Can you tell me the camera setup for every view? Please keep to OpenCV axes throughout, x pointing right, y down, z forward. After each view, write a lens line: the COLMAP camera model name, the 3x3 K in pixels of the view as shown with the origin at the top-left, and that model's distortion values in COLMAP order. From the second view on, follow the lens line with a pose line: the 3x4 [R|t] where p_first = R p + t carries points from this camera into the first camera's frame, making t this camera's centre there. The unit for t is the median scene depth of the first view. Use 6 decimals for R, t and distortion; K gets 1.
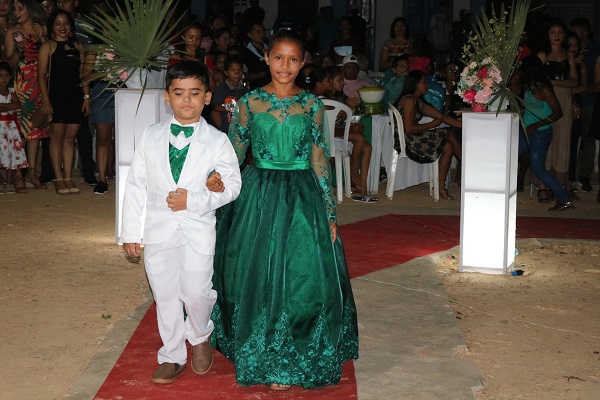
lens RADIAL K [[1245.5, 0, 300.0], [0, 1245.5, 200.0], [0, 0, 1]] dist [0.004656, 0.050745]
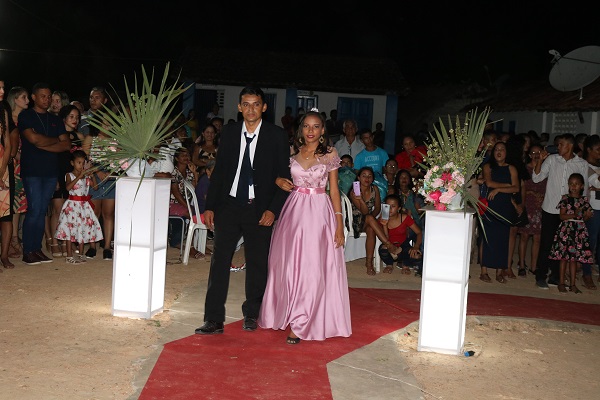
lens RADIAL K [[840.6, 0, 300.0], [0, 840.6, 200.0], [0, 0, 1]] dist [-0.052137, 0.009026]
pose [[0.997651, 0.036107, 0.058217, -0.027517], [-0.033279, 0.998252, -0.048836, -0.038135], [-0.059878, 0.046784, 0.997109, 0.244704]]
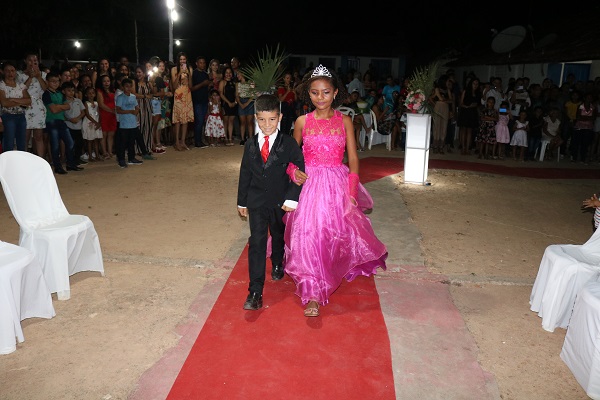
lens RADIAL K [[497.7, 0, 300.0], [0, 497.7, 200.0], [0, 0, 1]] dist [-0.143615, 0.098931]
pose [[0.998866, 0.020401, -0.043014, -0.022923], [-0.015740, 0.994237, 0.106043, -0.005270], [0.044930, -0.105246, 0.993431, 0.079465]]
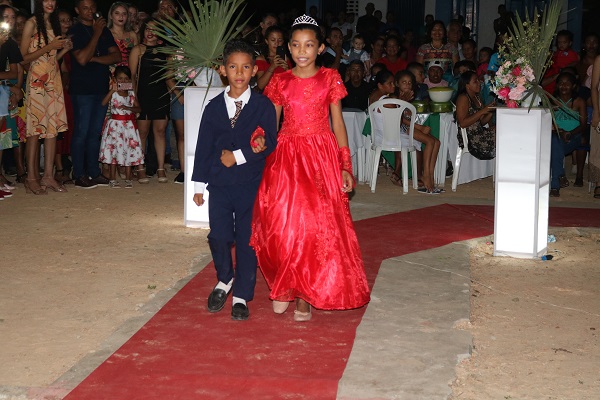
lens RADIAL K [[1158.4, 0, 300.0], [0, 1158.4, 200.0], [0, 0, 1]] dist [-0.002245, 0.001557]
pose [[0.993456, 0.011407, -0.113646, 0.075077], [-0.011303, 0.999935, 0.001559, 0.009503], [0.113657, -0.000265, 0.993520, -0.016976]]
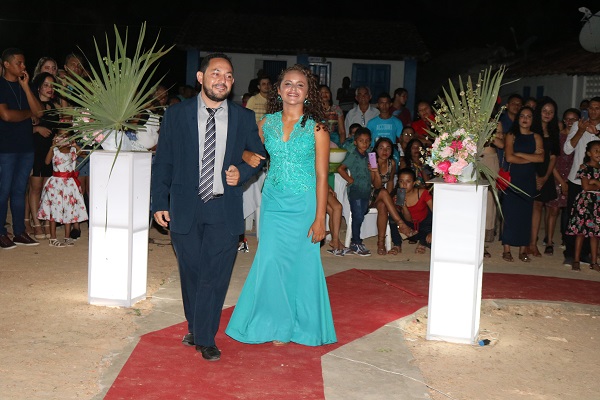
lens RADIAL K [[883.2, 0, 300.0], [0, 883.2, 200.0], [0, 0, 1]] dist [-0.043055, 0.012447]
pose [[0.999108, 0.021543, 0.036307, -0.003402], [-0.020832, 0.999586, -0.019846, -0.039548], [-0.036720, 0.019072, 0.999144, 0.287231]]
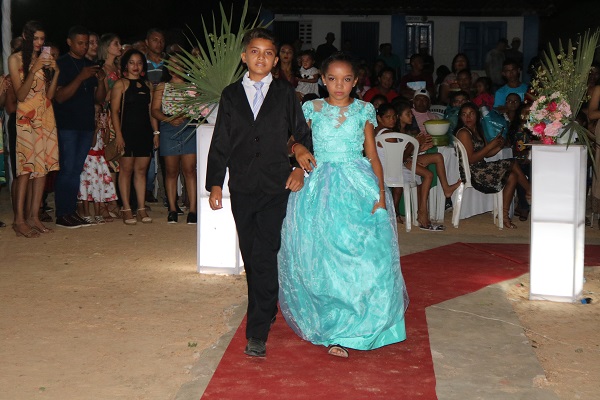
lens RADIAL K [[1162.8, 0, 300.0], [0, 1162.8, 200.0], [0, 0, 1]] dist [-0.005719, 0.090252]
pose [[0.998826, -0.002972, -0.048360, -0.015000], [0.001973, 0.999784, -0.020680, -0.005267], [0.048411, 0.020561, 0.998616, 0.028927]]
